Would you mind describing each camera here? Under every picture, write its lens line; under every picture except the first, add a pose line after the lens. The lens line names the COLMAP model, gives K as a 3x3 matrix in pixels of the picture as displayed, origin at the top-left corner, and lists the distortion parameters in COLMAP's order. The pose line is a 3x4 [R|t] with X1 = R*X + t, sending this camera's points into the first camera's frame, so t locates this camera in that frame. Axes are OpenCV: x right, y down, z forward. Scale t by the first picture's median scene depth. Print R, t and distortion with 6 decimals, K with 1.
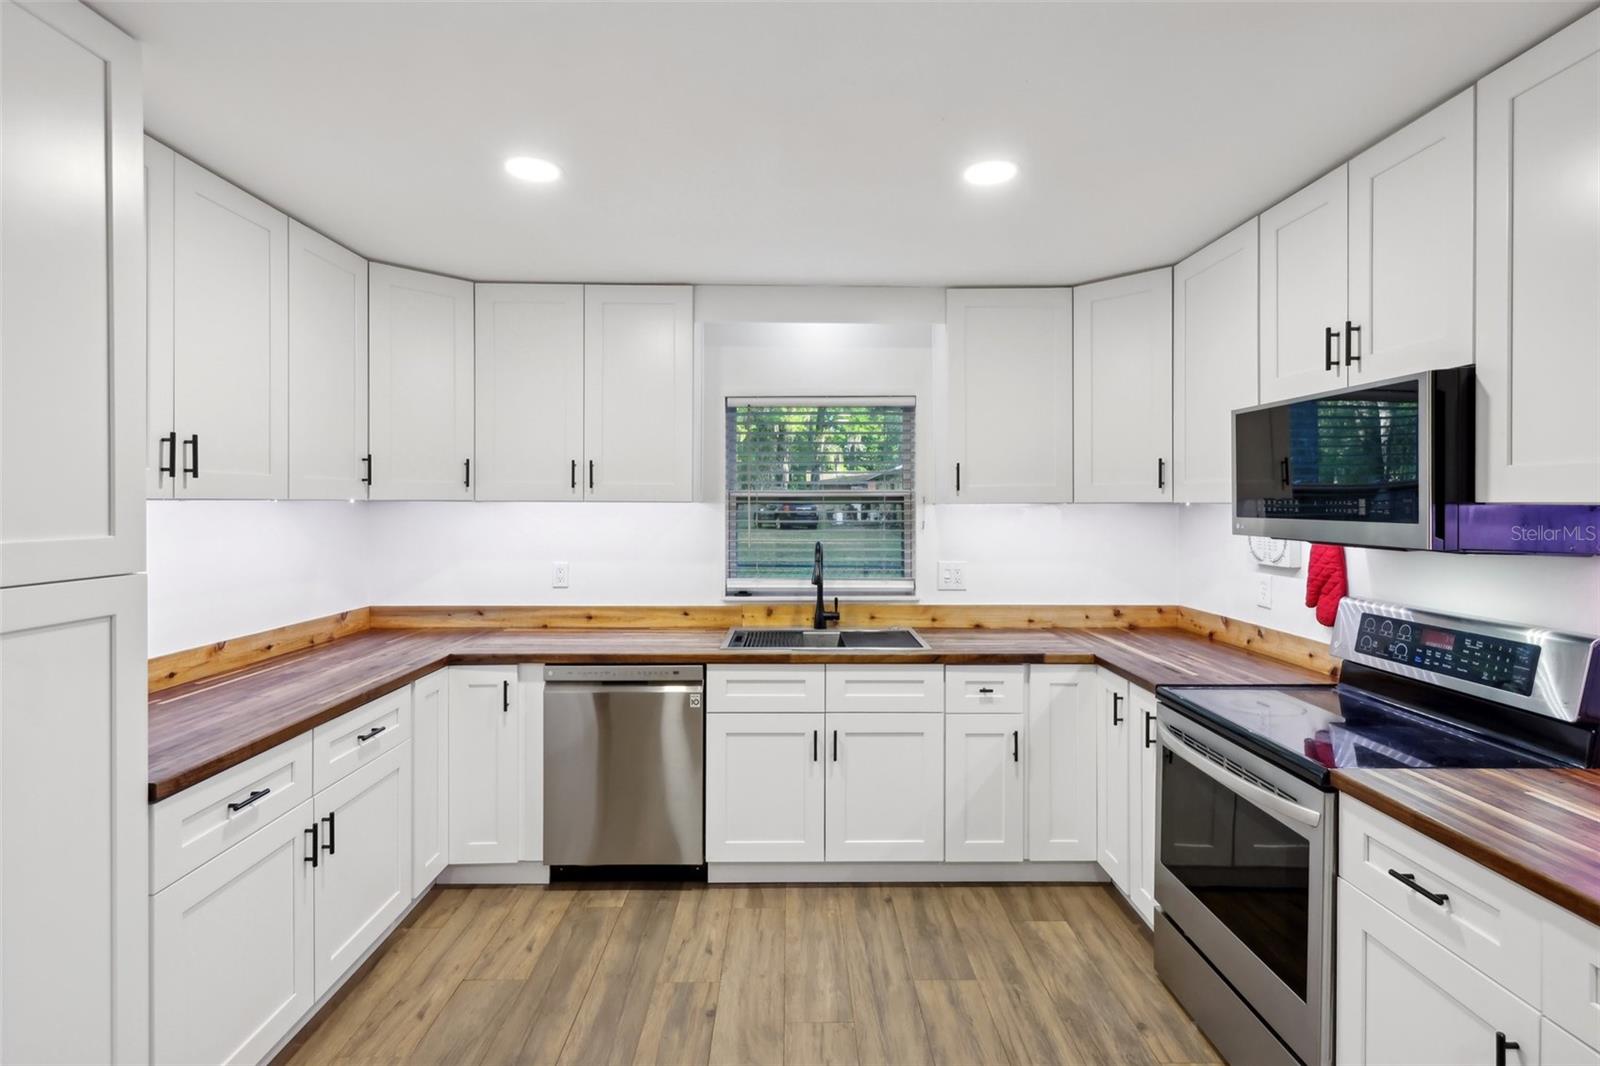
lens RADIAL K [[772.4, 0, 802.7], [0, 772.4, 510.4], [0, 0, 1]] dist [0.020679, -0.009908]
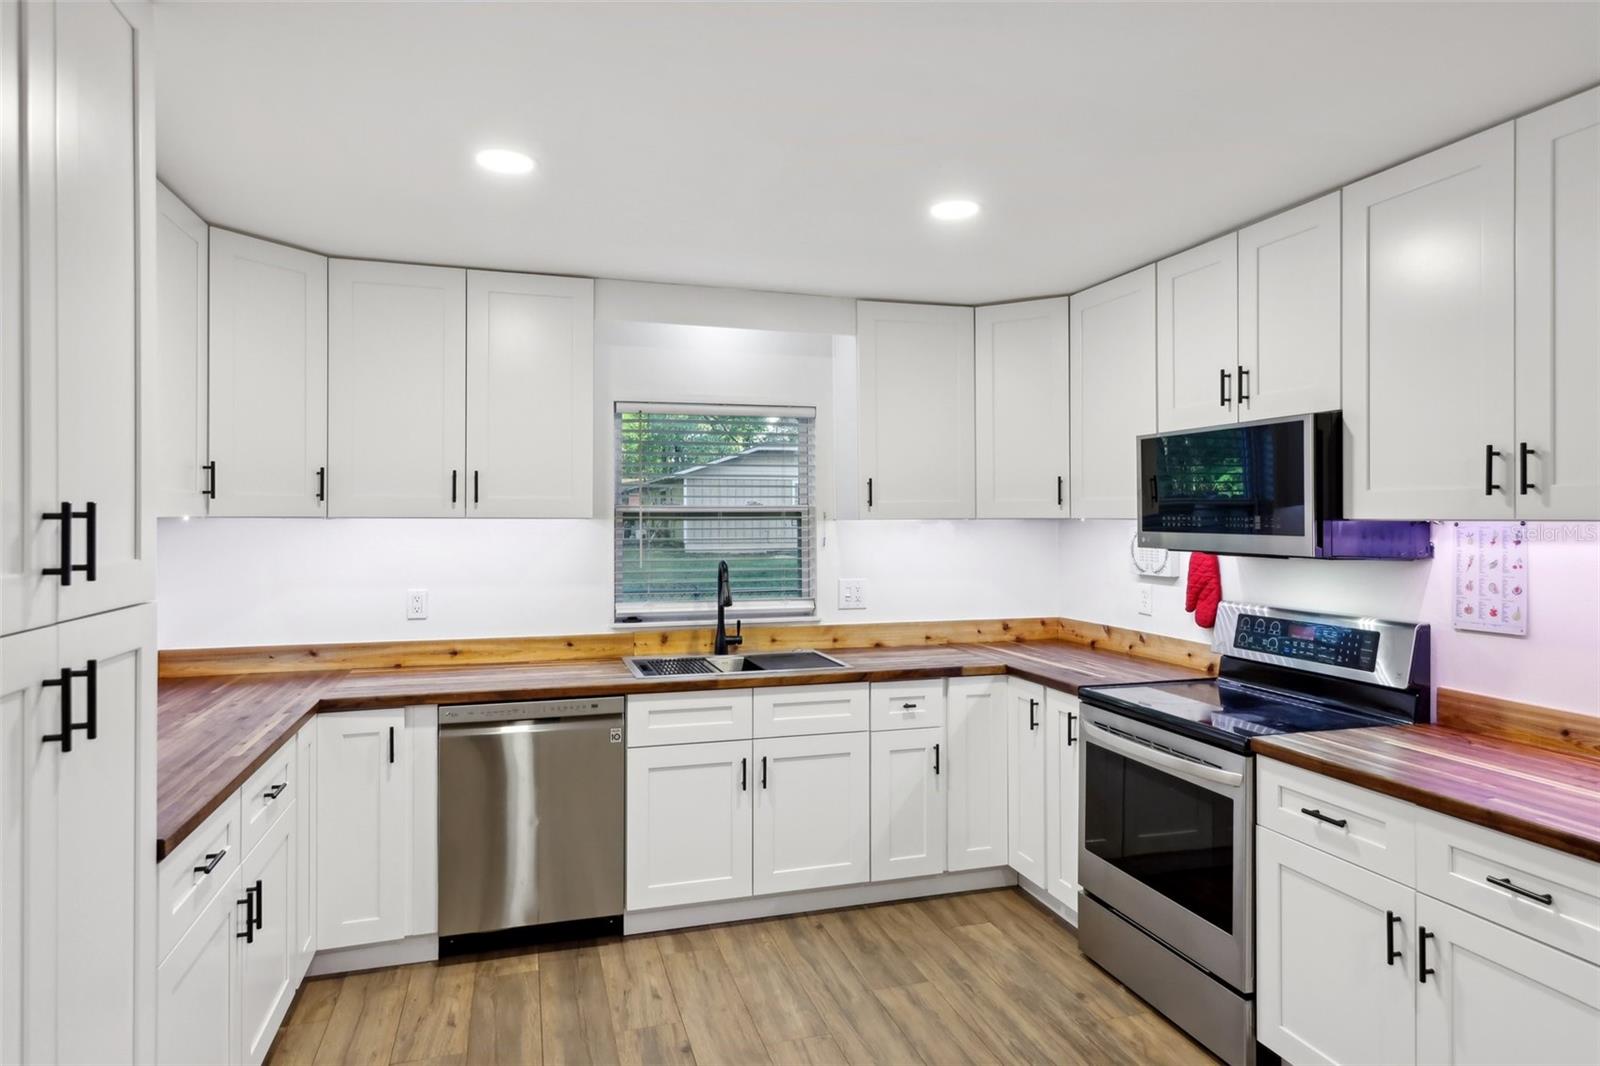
lens RADIAL K [[931.4, 0, 805.2], [0, 931.4, 518.7], [0, 0, 1]] dist [0.022229, -0.007172]
pose [[0.960174, -0.001584, 0.279399, -0.230994], [0.003818, 0.999965, -0.007451, -0.001491], [-0.279378, 0.008221, 0.960146, -0.125475]]
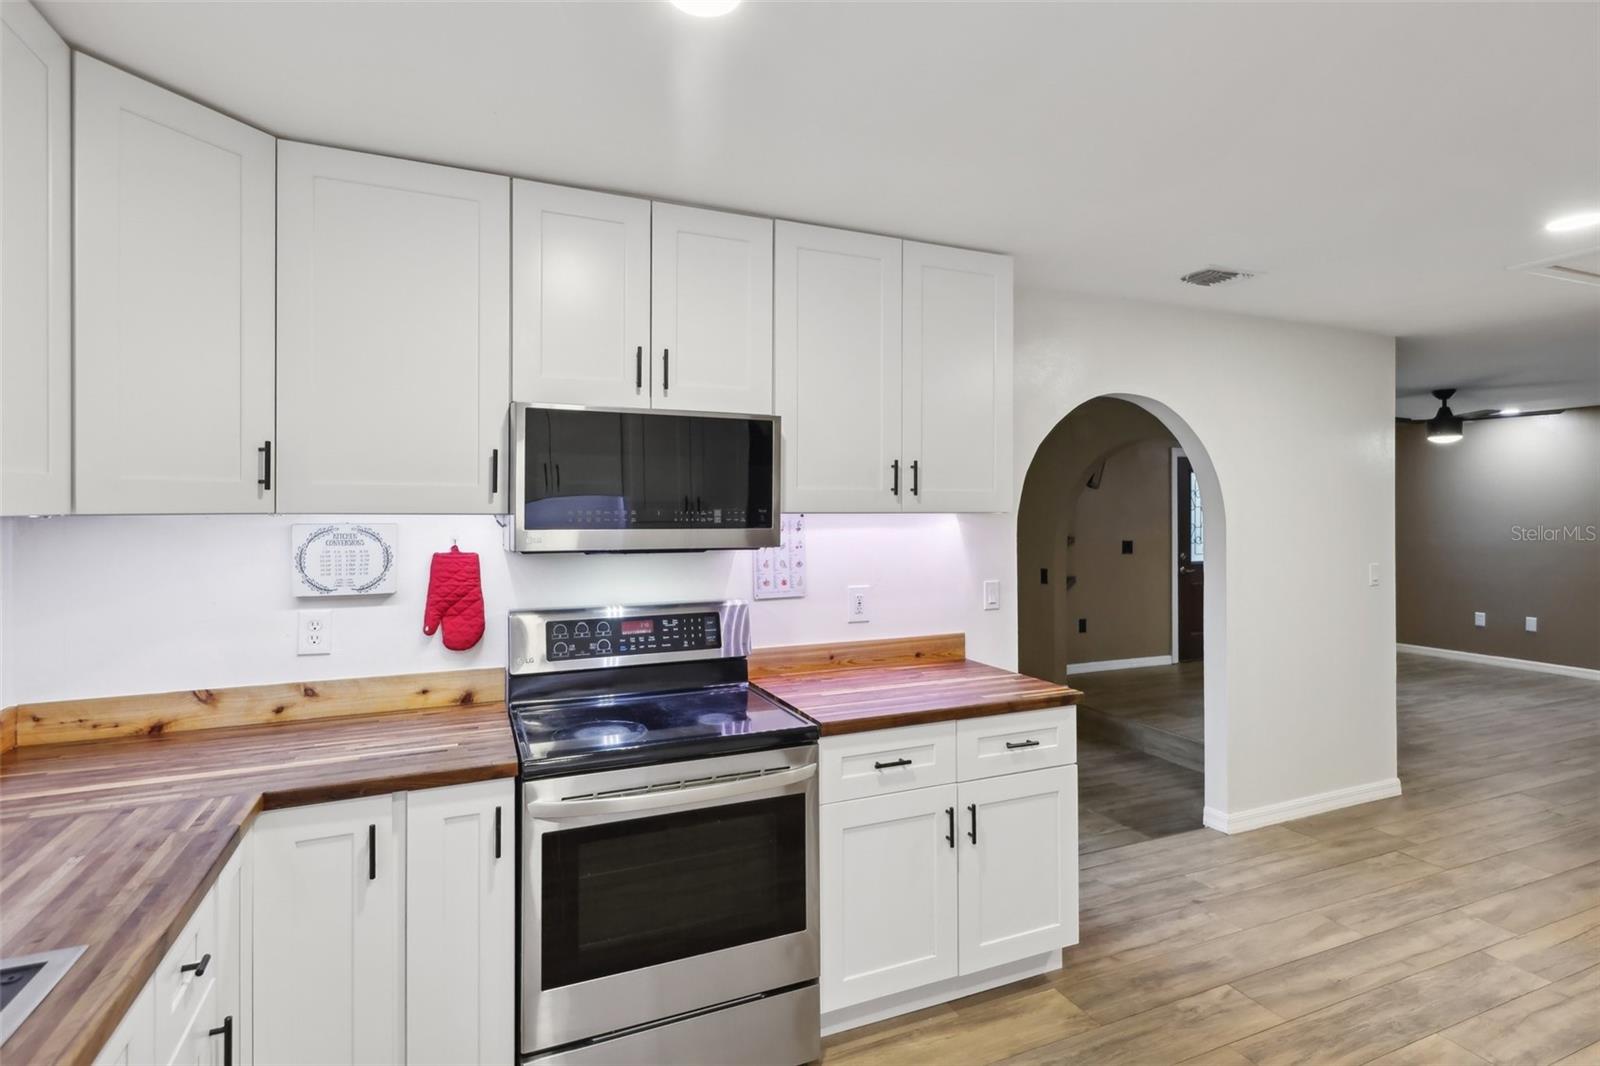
lens RADIAL K [[772.4, 0, 795.8], [0, 772.4, 513.1], [0, 0, 1]] dist [0.020679, -0.009908]
pose [[-0.373906, 0.001132, 0.927466, -0.268816], [0.011980, 0.999922, 0.003609, -0.007821], [-0.927389, 0.012460, -0.373890, 0.856895]]
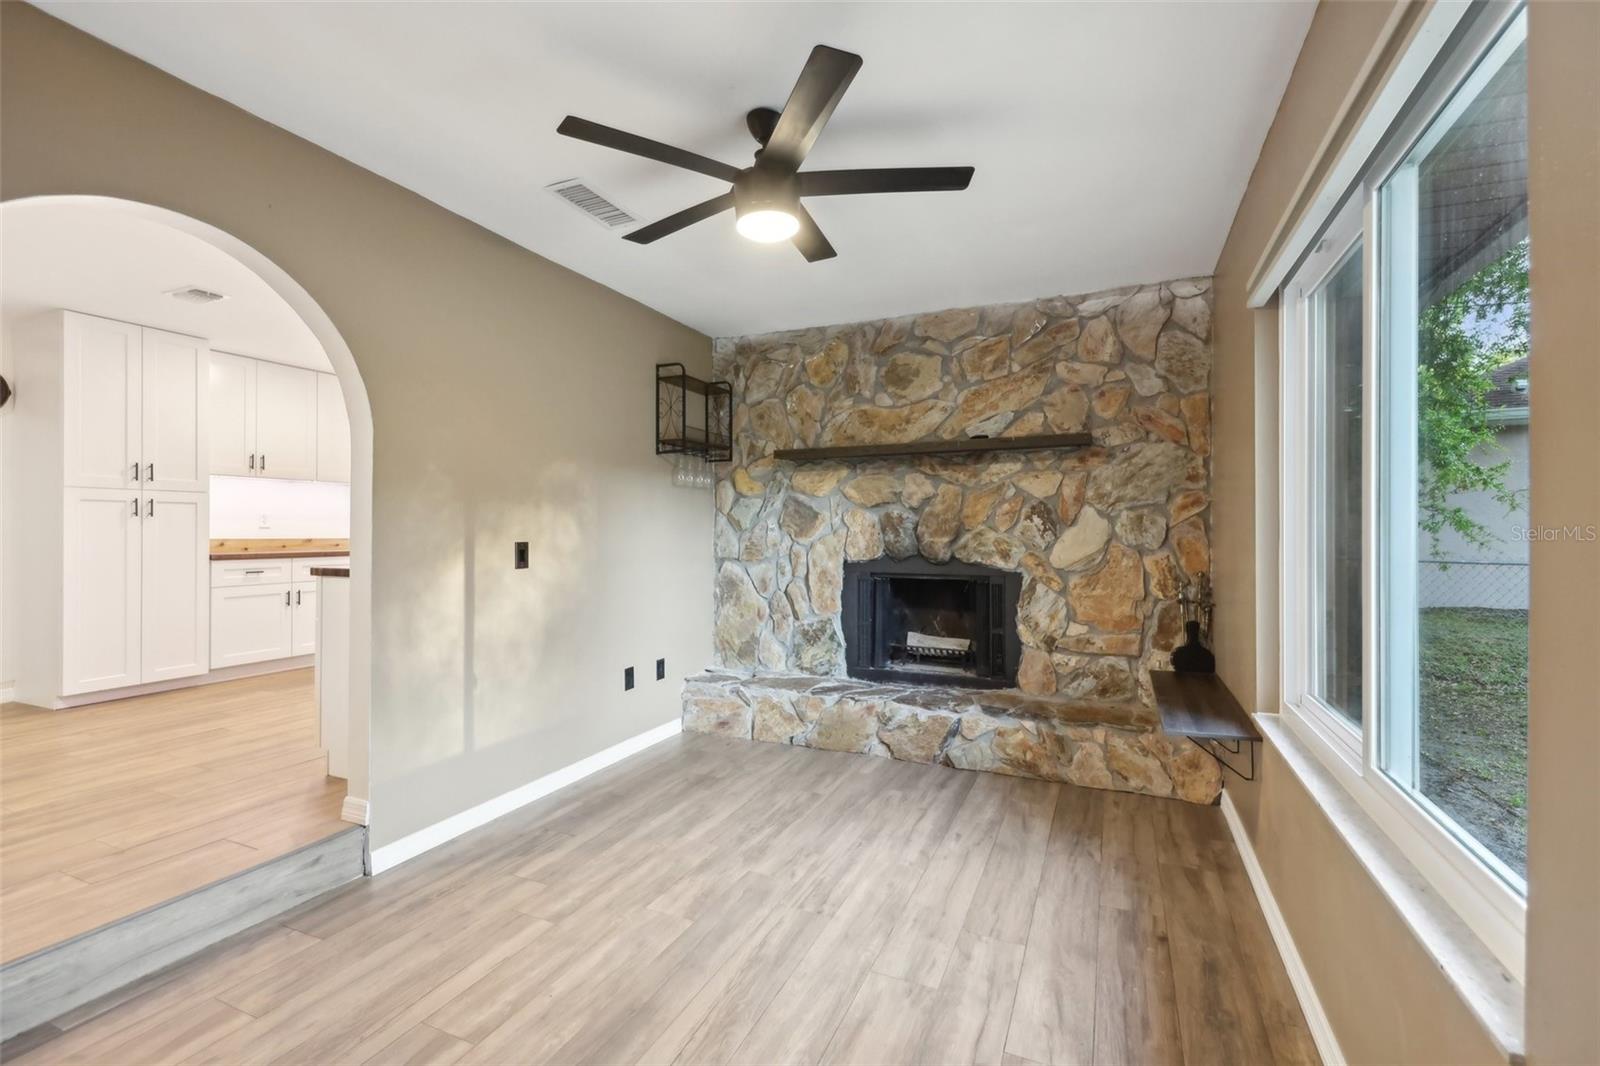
lens RADIAL K [[715.4, 0, 791.2], [0, 715.4, 529.5], [0, 0, 1]] dist [0.020076, -0.006273]
pose [[0.907048, -0.001155, -0.421025, 1.514940], [-0.003545, 0.999940, -0.010380, 0.141910], [0.421012, 0.010908, 0.906989, -0.434326]]
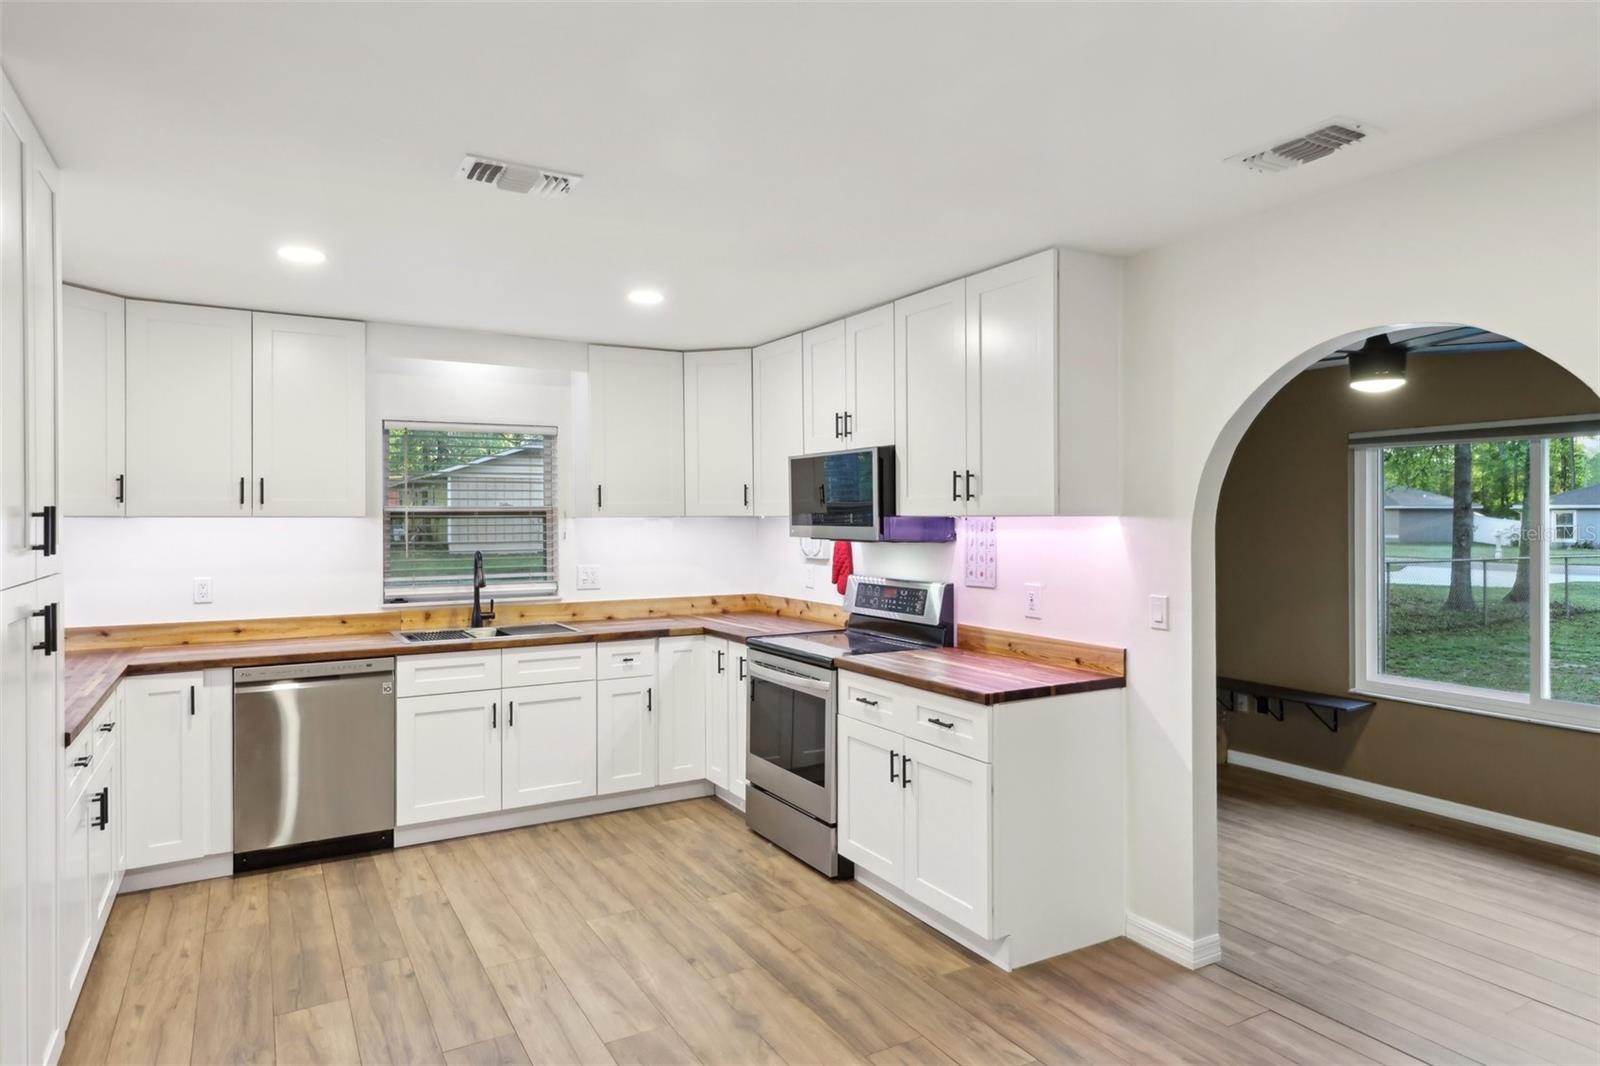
lens RADIAL K [[931.4, 0, 799.9], [0, 931.4, 522.3], [0, 0, 1]] dist [0.022229, -0.007172]
pose [[0.872370, -0.006457, 0.488804, -0.282143], [0.008807, 0.999958, -0.002508, 0.005898], [-0.488767, 0.006493, 0.872390, -0.528942]]
